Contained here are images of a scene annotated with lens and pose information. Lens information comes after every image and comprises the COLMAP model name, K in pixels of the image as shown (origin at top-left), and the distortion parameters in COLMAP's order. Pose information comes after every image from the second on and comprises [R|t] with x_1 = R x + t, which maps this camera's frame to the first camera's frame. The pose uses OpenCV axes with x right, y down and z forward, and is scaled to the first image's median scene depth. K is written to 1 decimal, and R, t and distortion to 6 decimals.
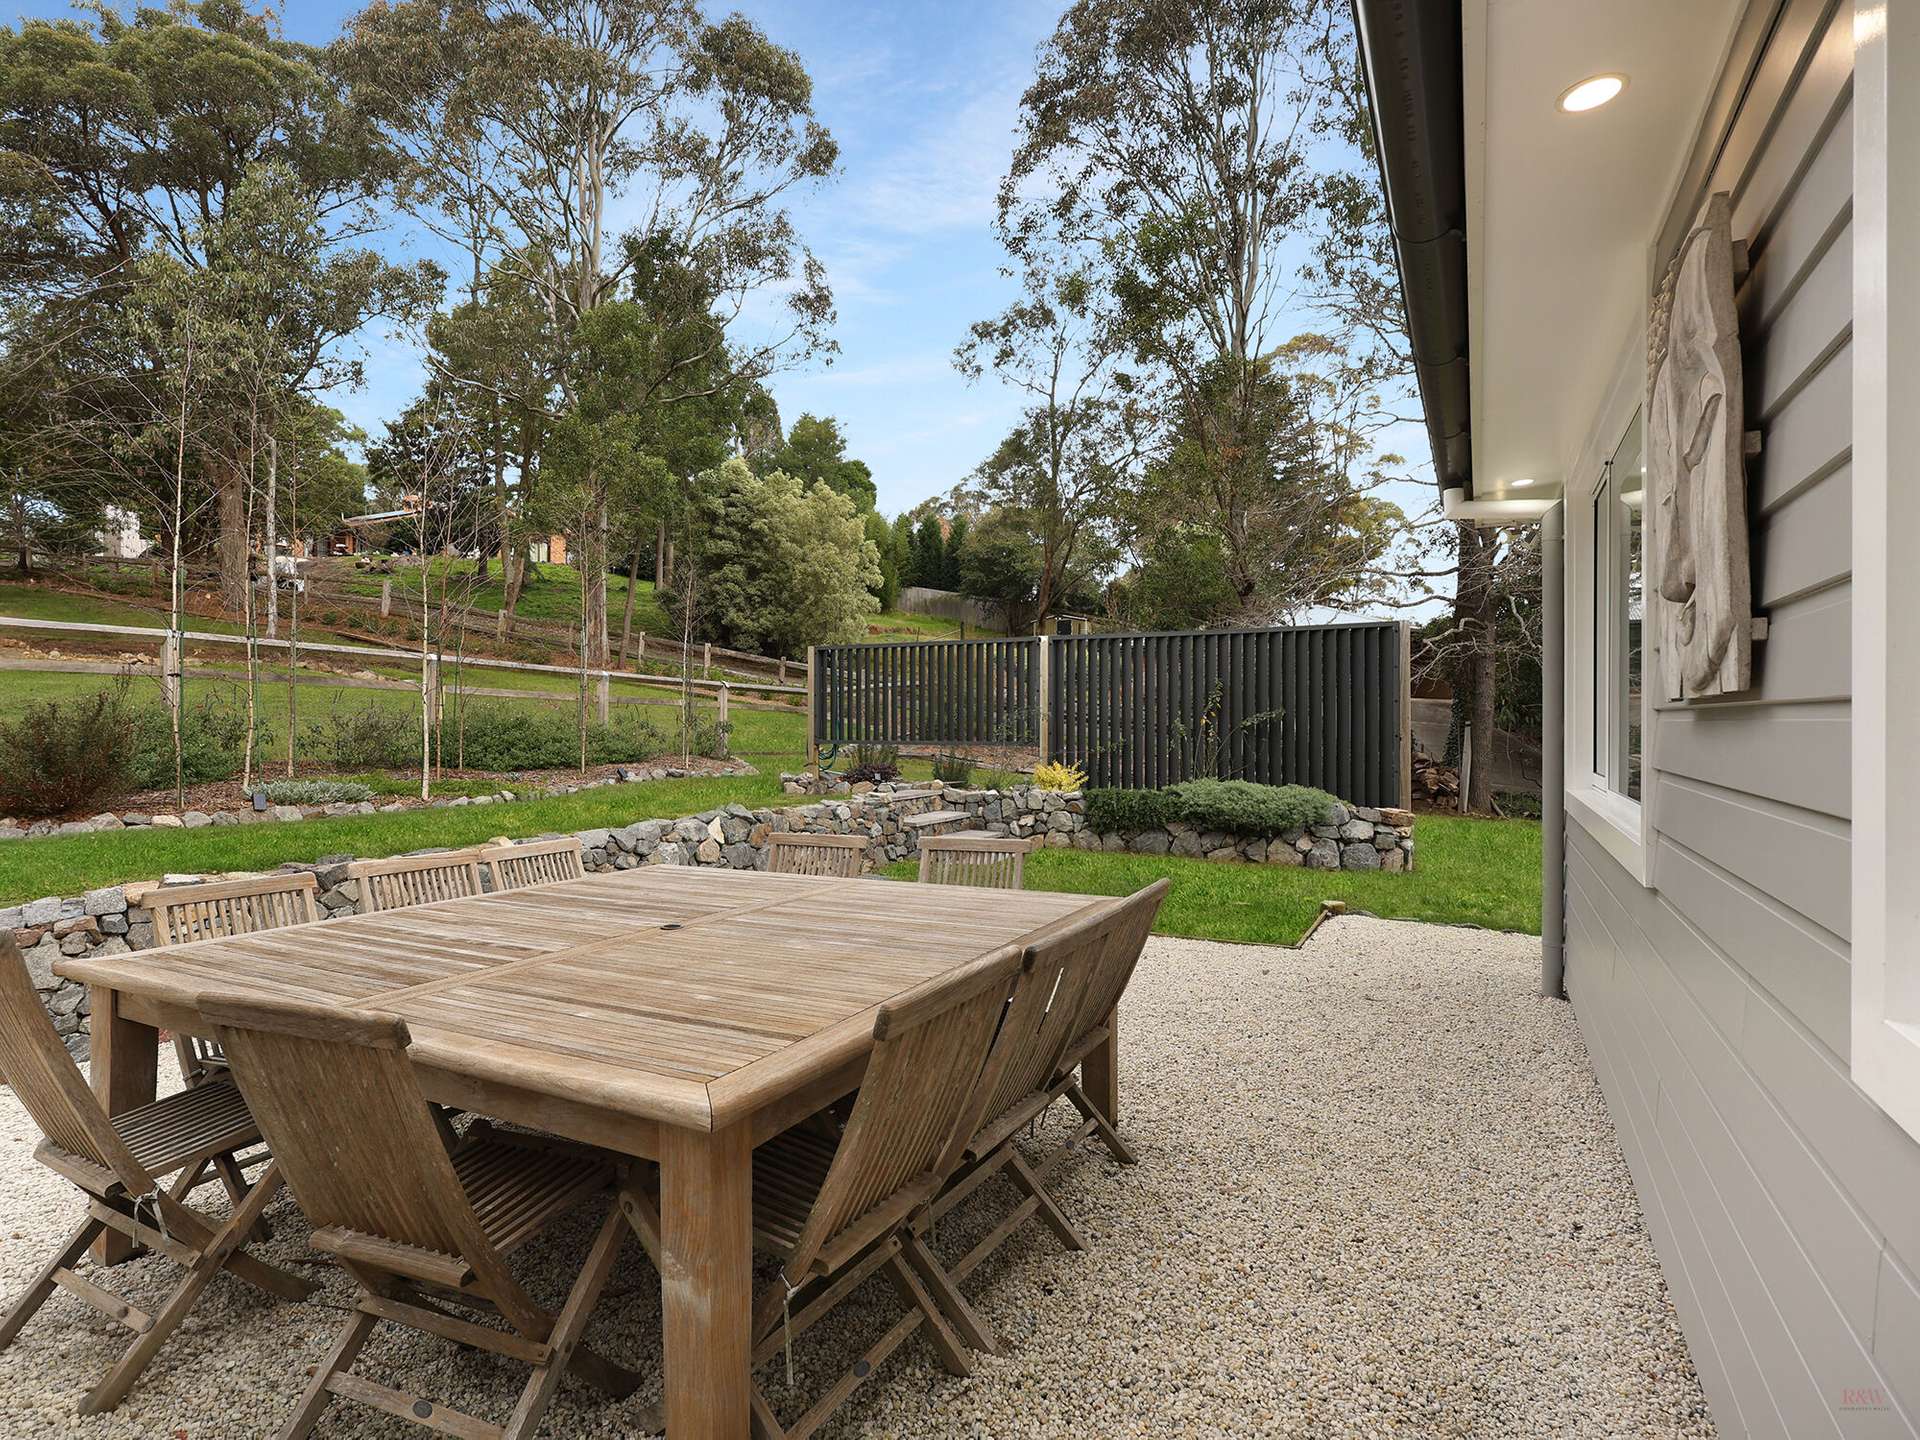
lens RADIAL K [[965.1, 0, 956.9], [0, 965.1, 710.5], [0, 0, 1]] dist [0.016352, 0.000149]
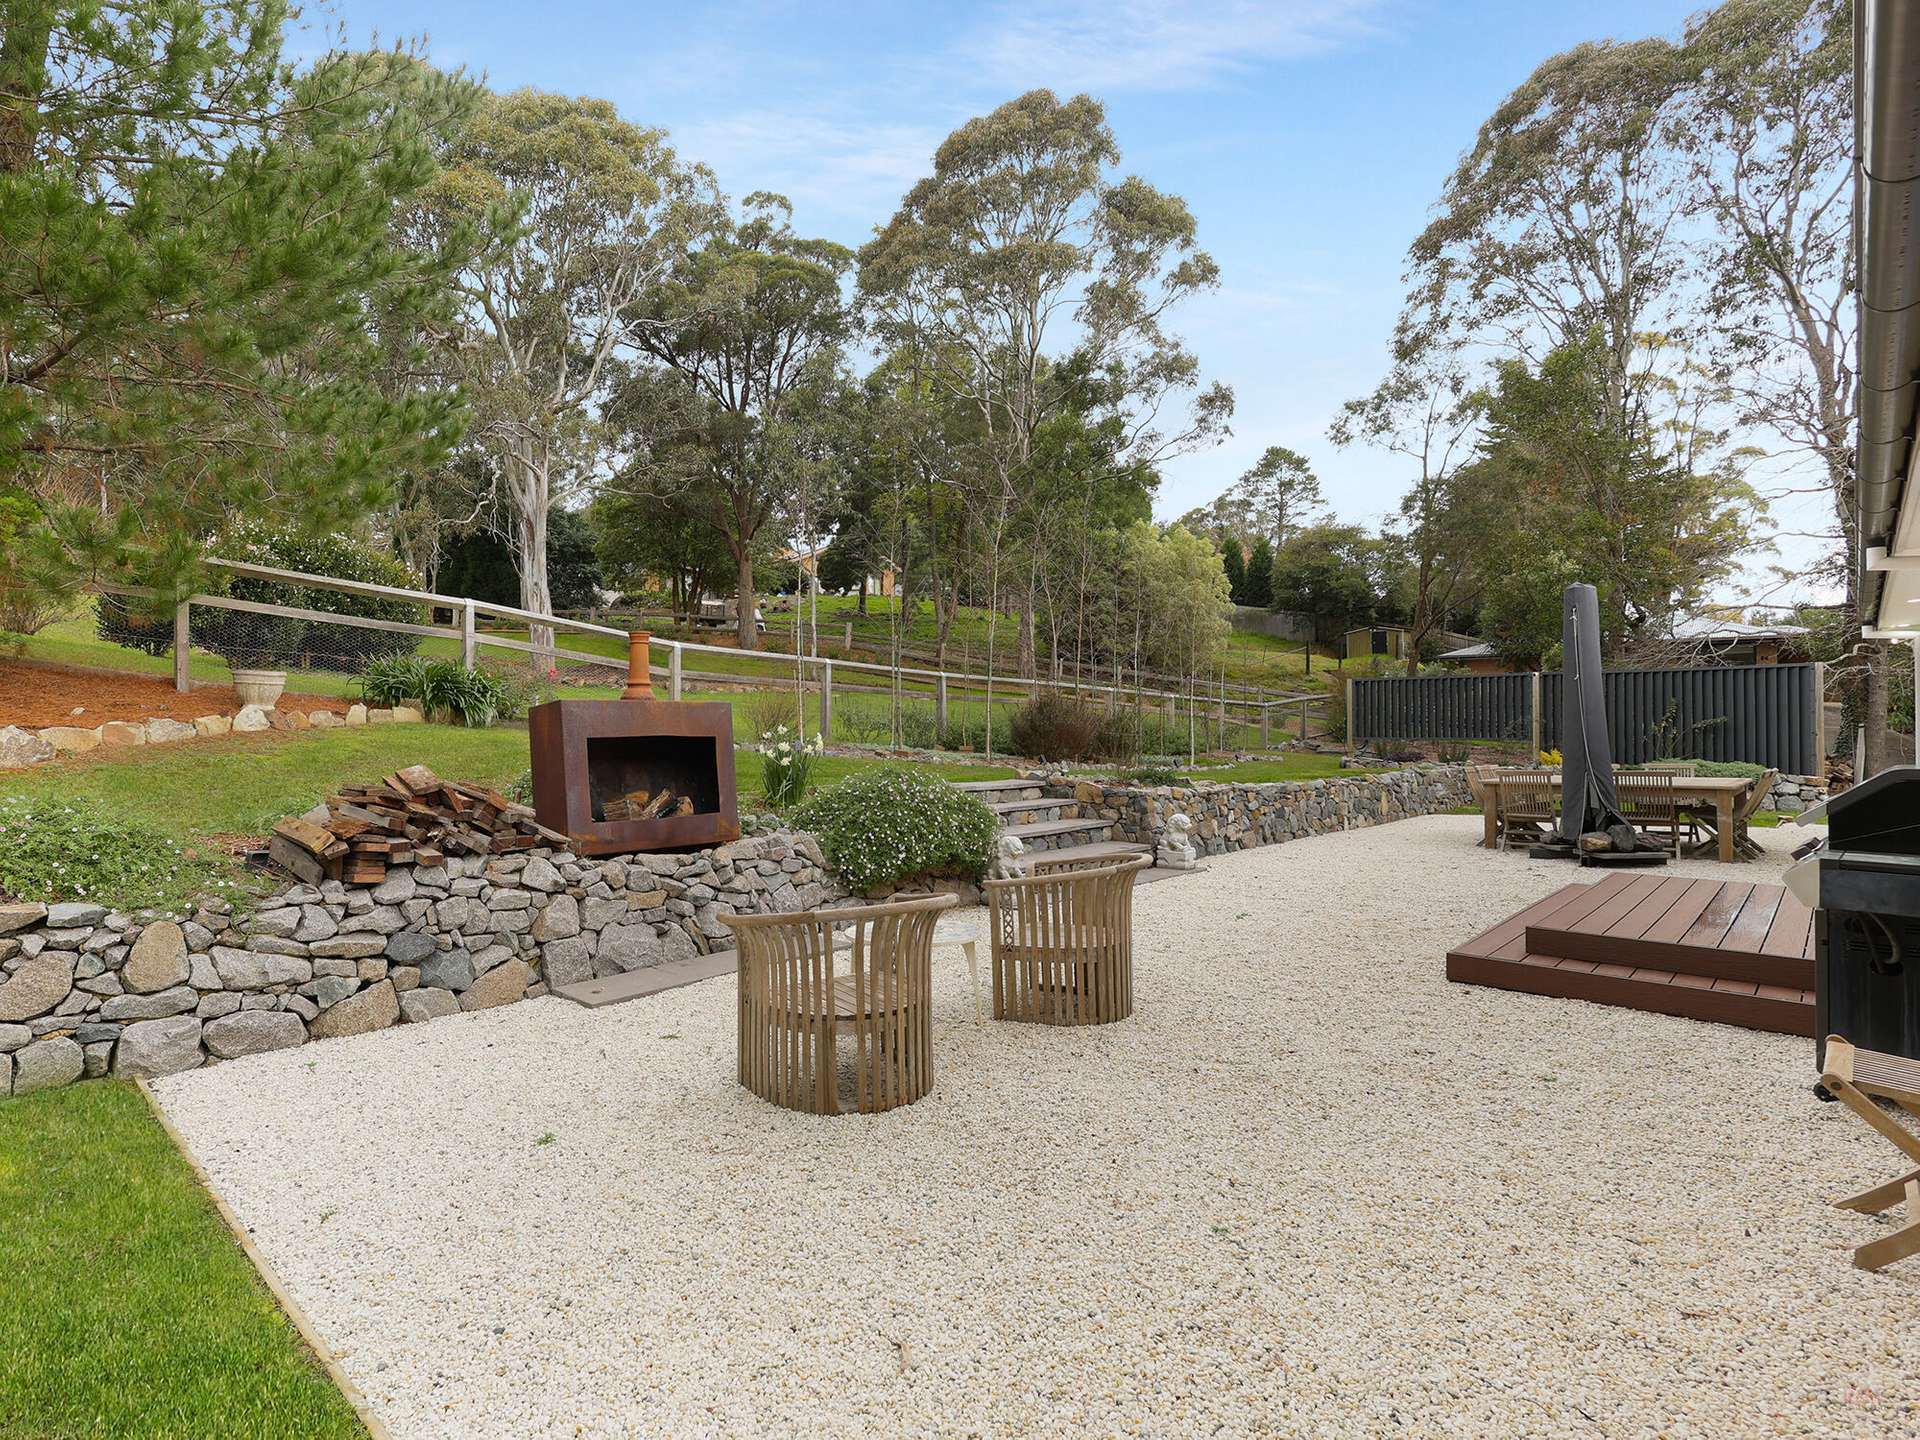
lens RADIAL K [[997.0, 0, 840.7], [0, 997.0, 712.2], [0, 0, 1]] dist [0.004231, -0.000879]
pose [[0.955358, -0.007287, -0.295361, -0.209783], [0.006297, 0.999971, -0.004301, -0.003803], [0.295384, 0.002250, 0.955376, -0.373853]]
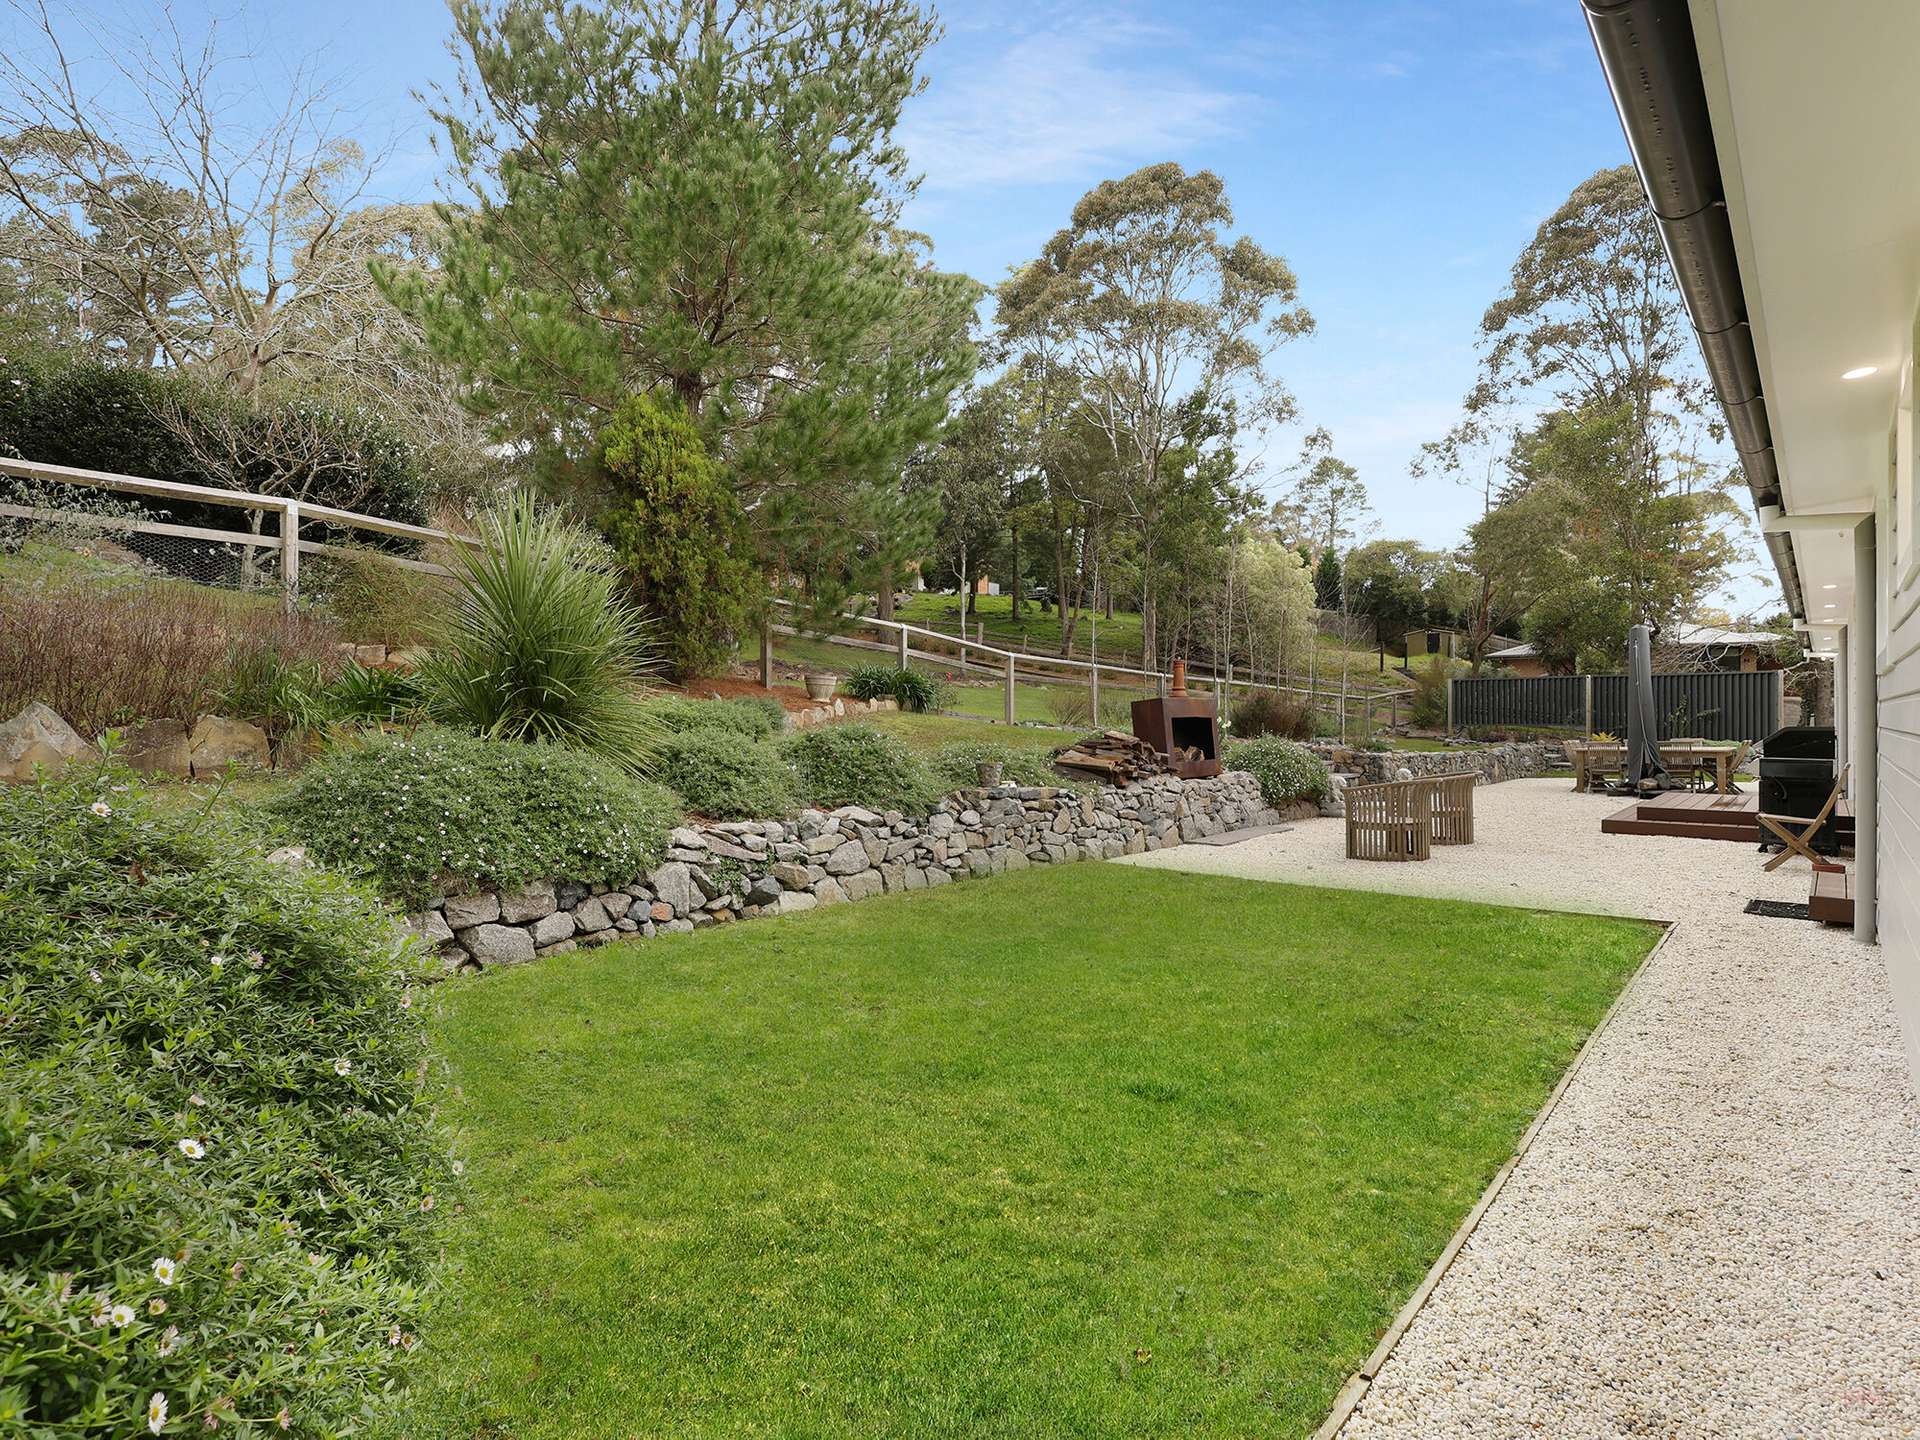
lens RADIAL K [[1027.6, 0, 952.9], [0, 1027.6, 717.6], [0, 0, 1]] dist [-0.000962, -0.000182]
pose [[0.977567, -0.002505, -0.210608, -0.326370], [0.004753, 0.999937, 0.010169, -0.004347], [0.210569, -0.010942, 0.977518, -0.620387]]
